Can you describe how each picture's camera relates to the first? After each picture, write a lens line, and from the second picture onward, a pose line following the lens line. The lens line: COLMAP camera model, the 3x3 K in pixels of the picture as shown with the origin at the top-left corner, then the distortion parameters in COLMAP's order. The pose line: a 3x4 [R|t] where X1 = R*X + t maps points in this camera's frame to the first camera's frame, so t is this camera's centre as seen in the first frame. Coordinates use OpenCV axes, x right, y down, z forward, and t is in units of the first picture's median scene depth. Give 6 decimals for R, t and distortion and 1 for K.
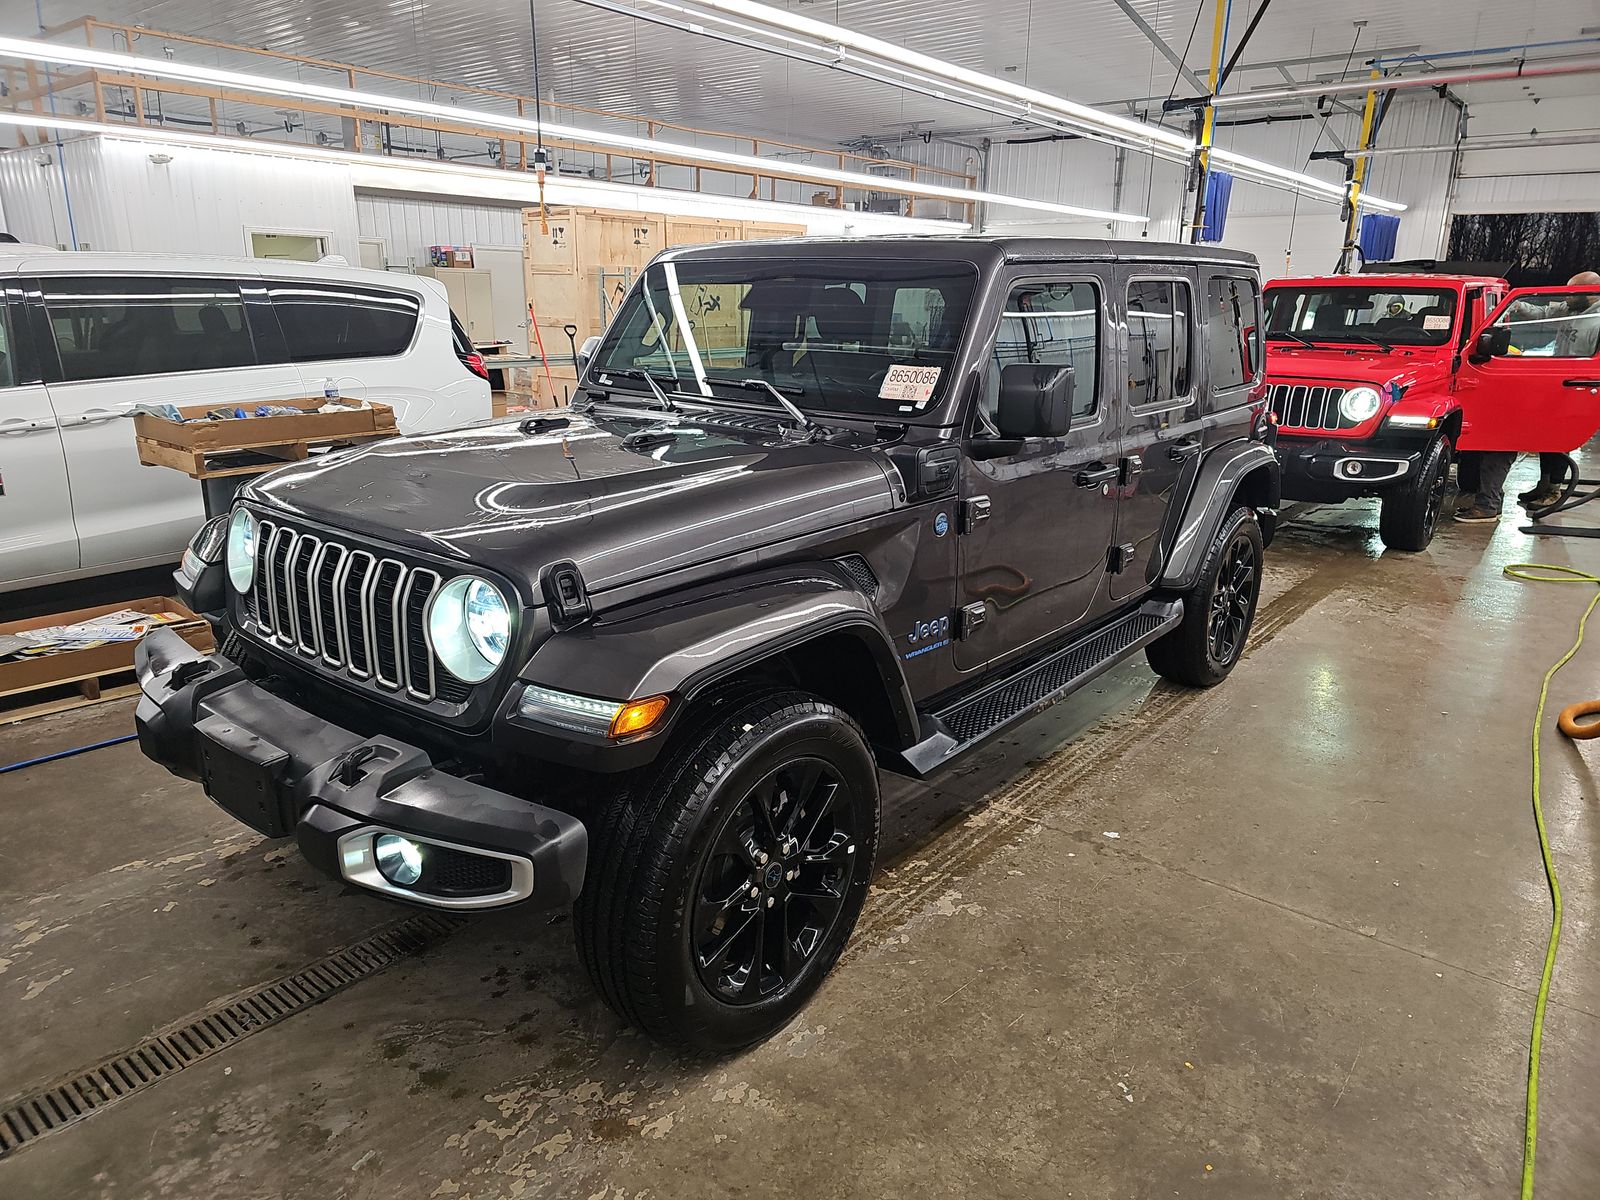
lens RADIAL K [[1054.1, 0, 795.8], [0, 1054.1, 603.9], [0, 0, 1]] dist [0.042611, -0.031582]
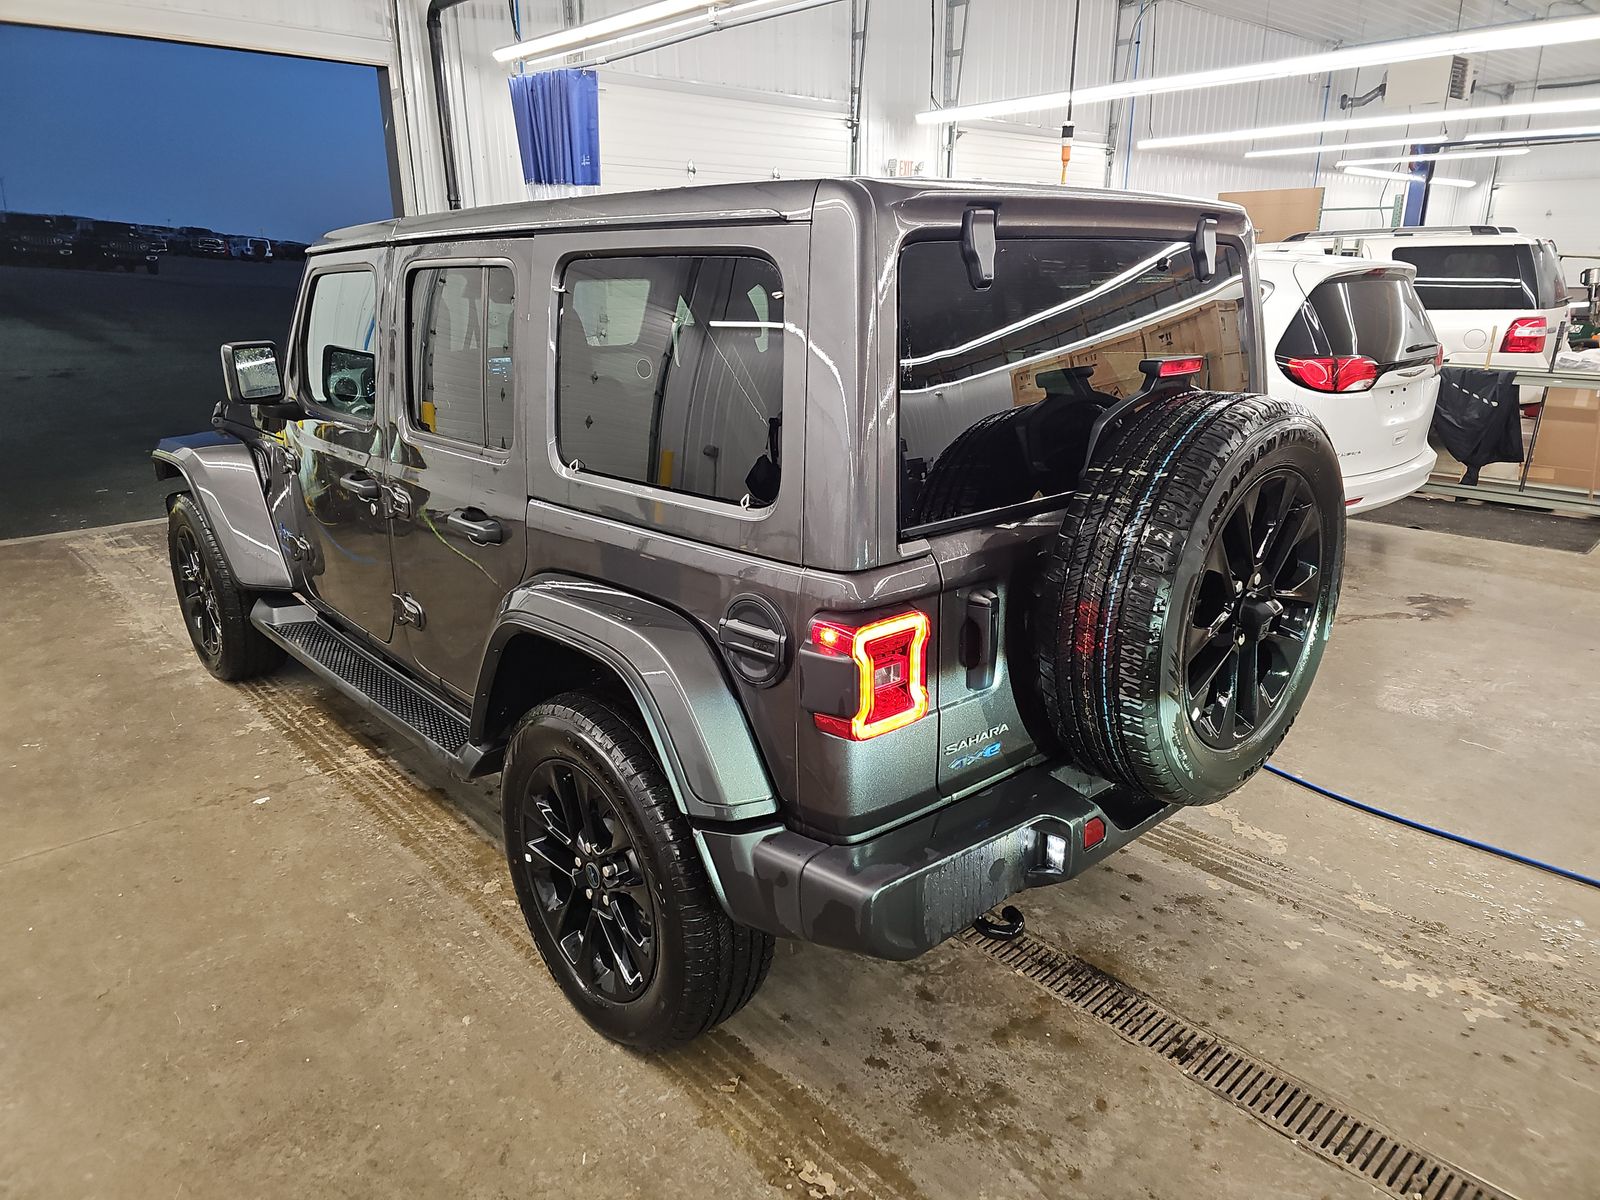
lens RADIAL K [[1054.1, 0, 801.0], [0, 1054.1, 596.1], [0, 0, 1]] dist [0.042611, -0.031582]
pose [[-0.140035, 0.279798, -0.949791, 1.307288], [-0.279038, 0.909212, 0.308984, -0.492166], [0.950015, 0.308297, -0.049248, 1.677618]]
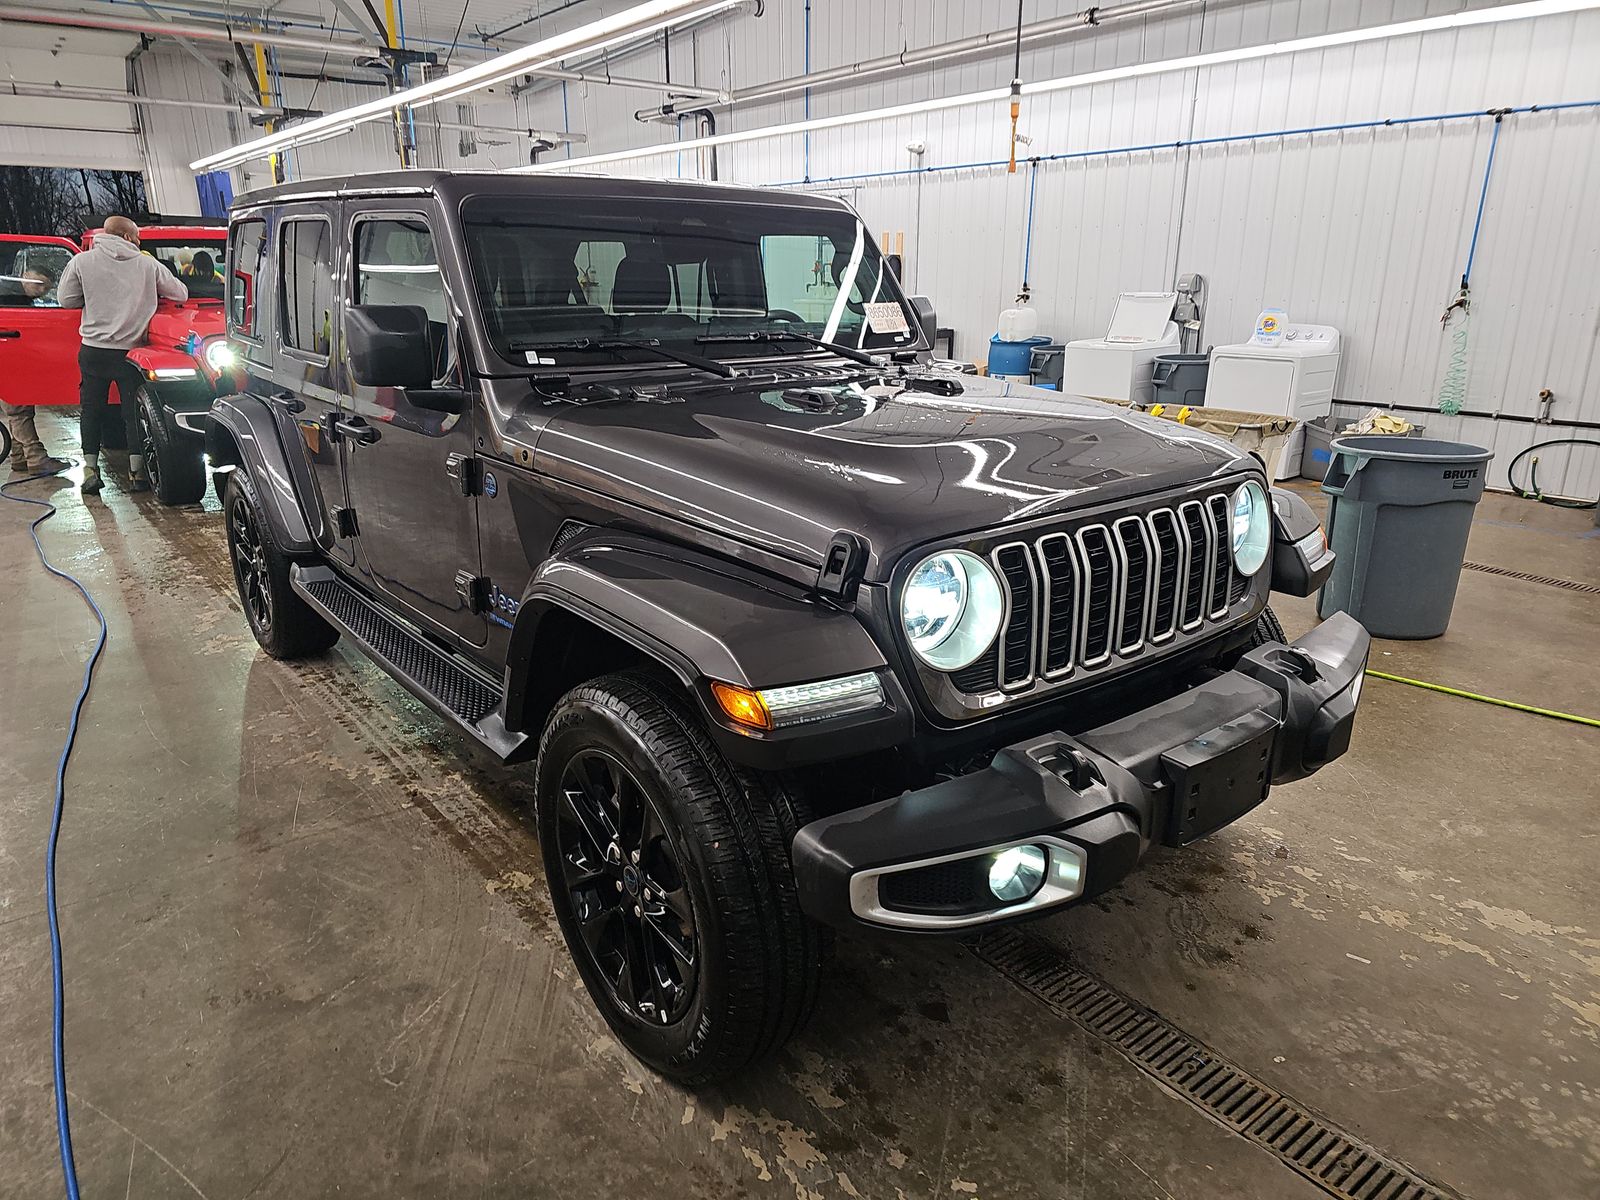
lens RADIAL K [[1054.1, 0, 806.8], [0, 1054.1, 602.8], [0, 0, 1]] dist [0.042611, -0.031582]
pose [[0.210252, -0.310505, 0.927028, -1.071358], [0.279110, 0.927824, 0.247468, -0.228108], [-0.936959, 0.206712, 0.281742, 0.812973]]
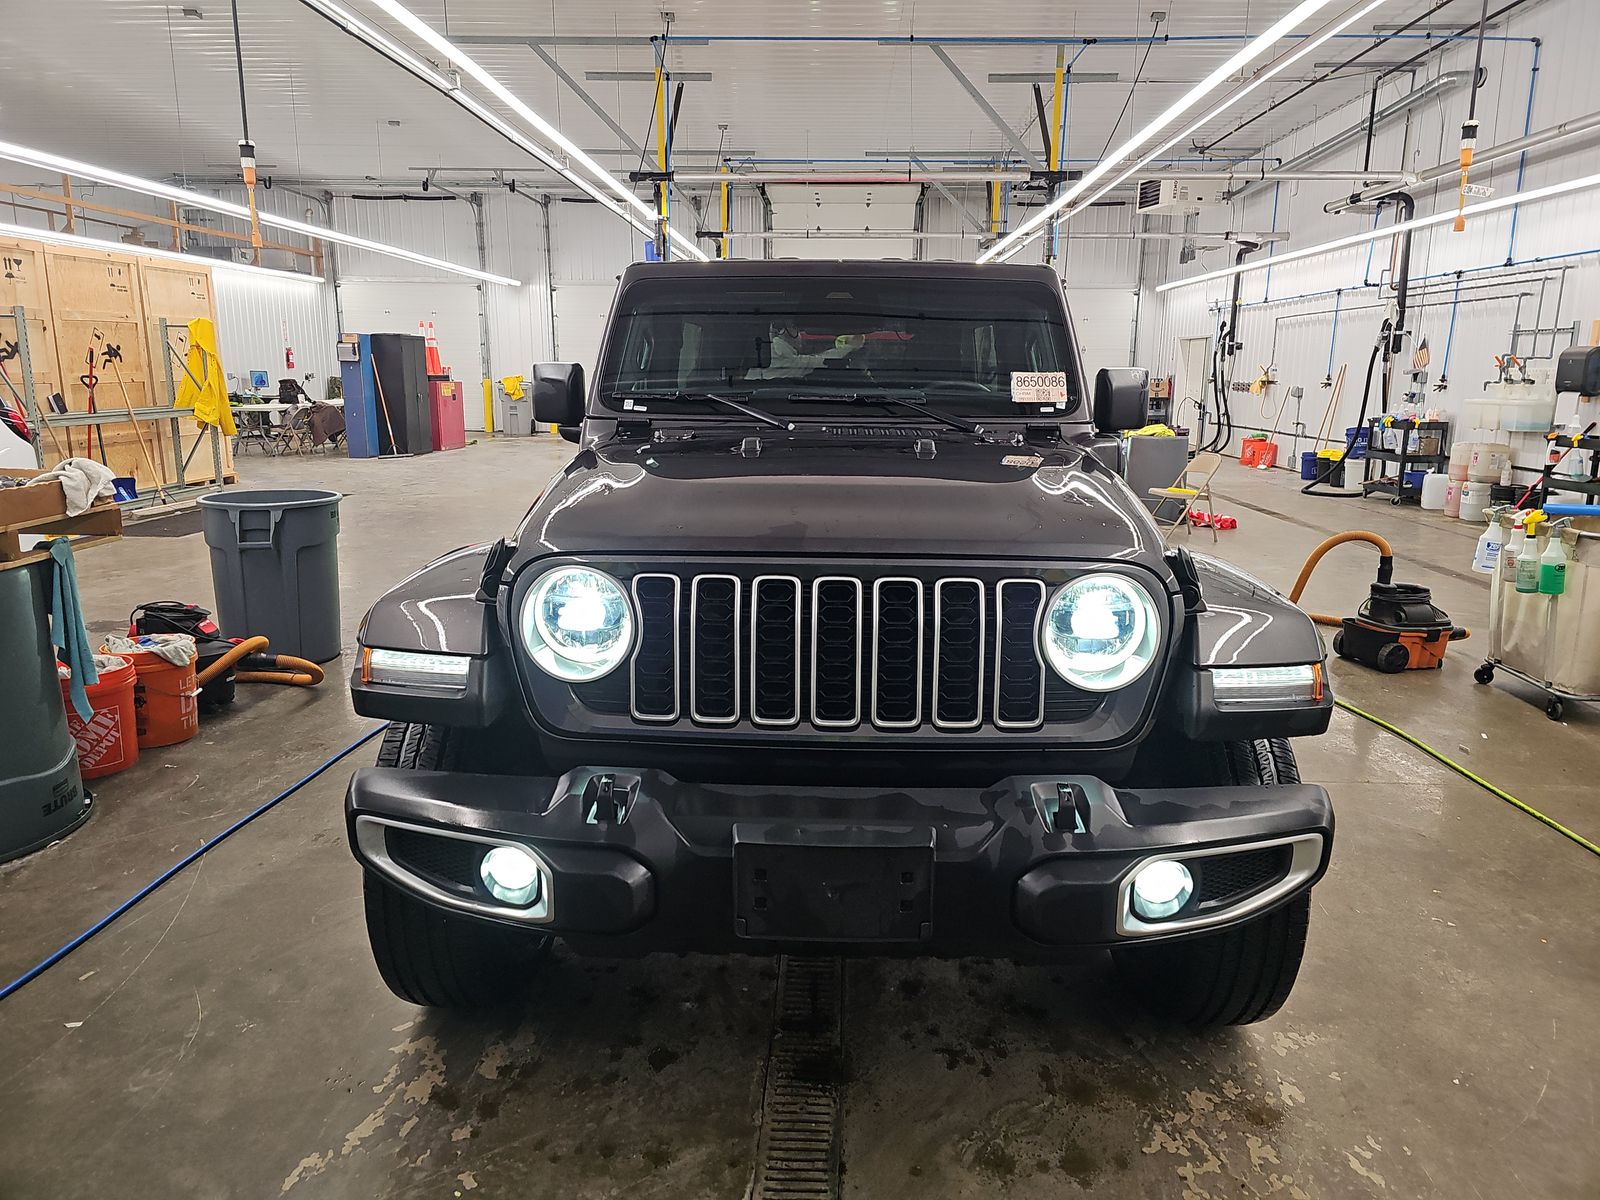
lens RADIAL K [[1054.1, 0, 807.3], [0, 1054.1, 577.5], [0, 0, 1]] dist [0.042611, -0.031582]
pose [[0.790578, -0.126616, 0.599128, -0.751169], [0.175224, 0.984255, -0.023210, -0.032722], [-0.586756, 0.123331, 0.800317, 0.290879]]
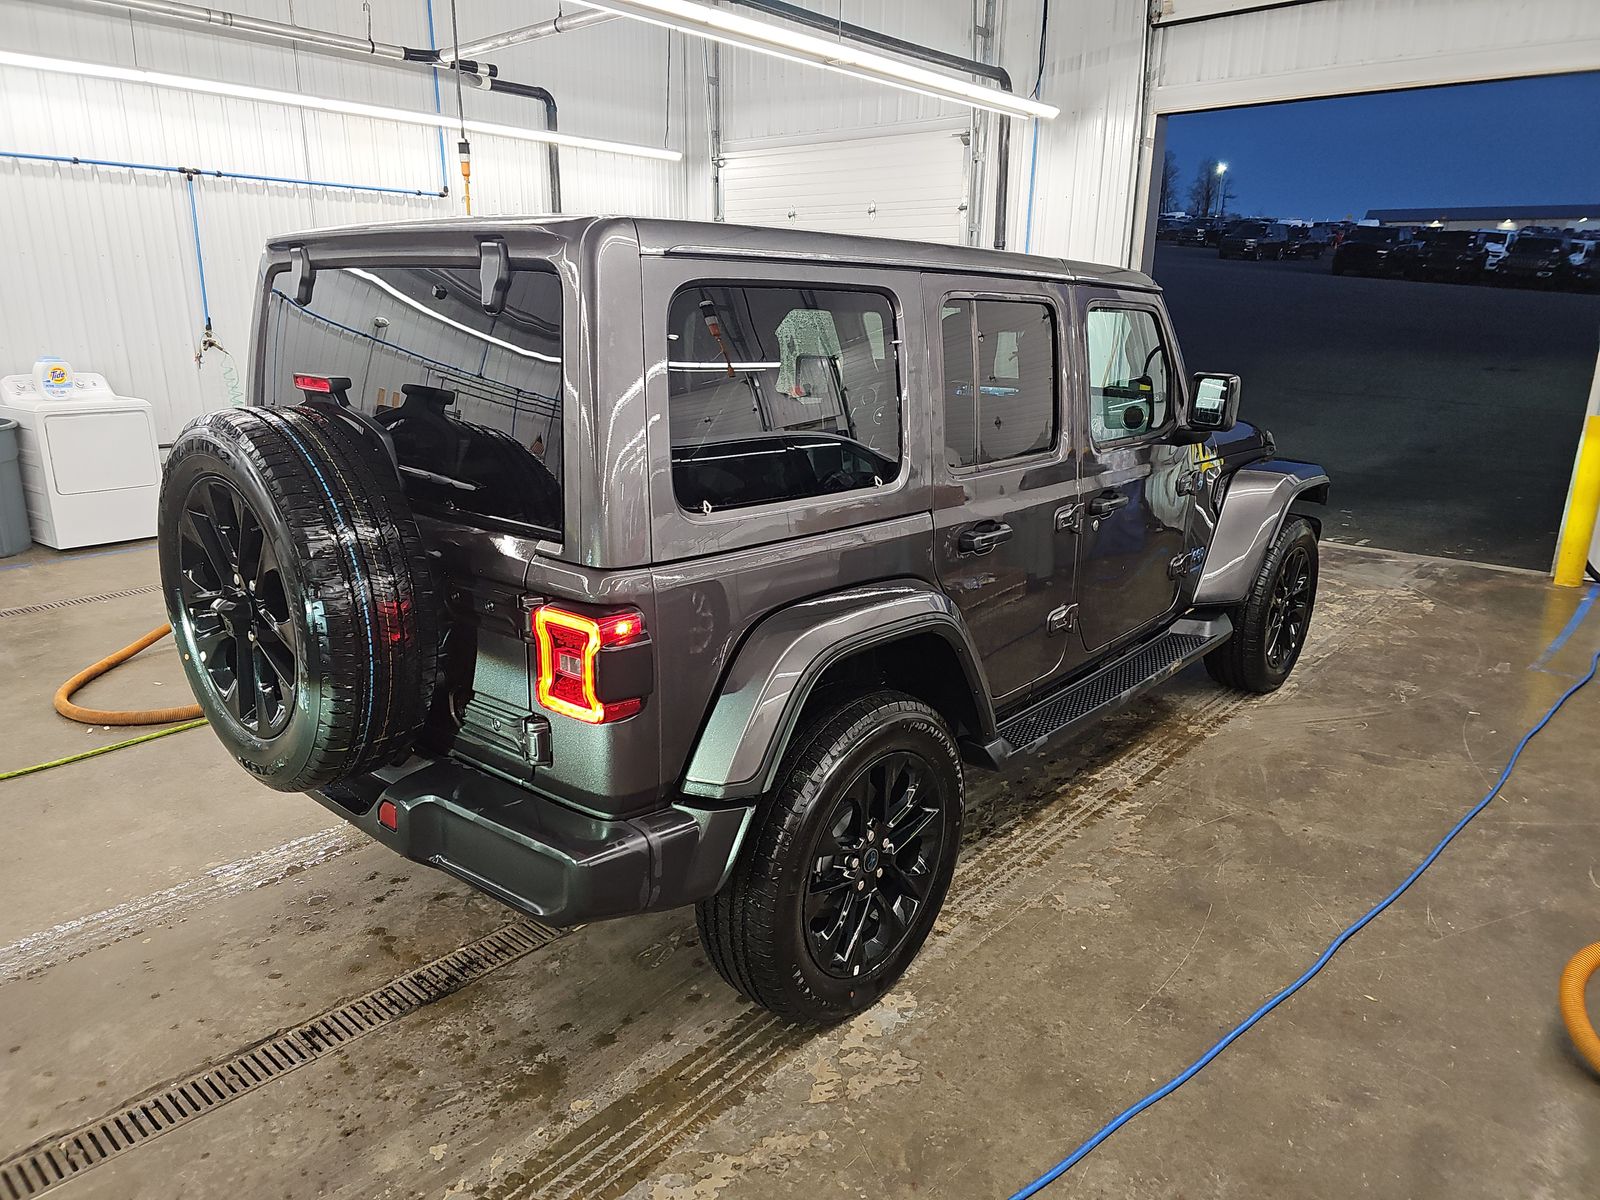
lens RADIAL K [[1054.1, 0, 803.2], [0, 1054.1, 594.6], [0, 0, 1]] dist [0.042611, -0.031582]
pose [[-0.999058, -0.037199, 0.022325, 0.194507], [-0.019758, 0.848255, 0.529219, -0.764279], [-0.038623, 0.528280, -0.848192, 2.544307]]
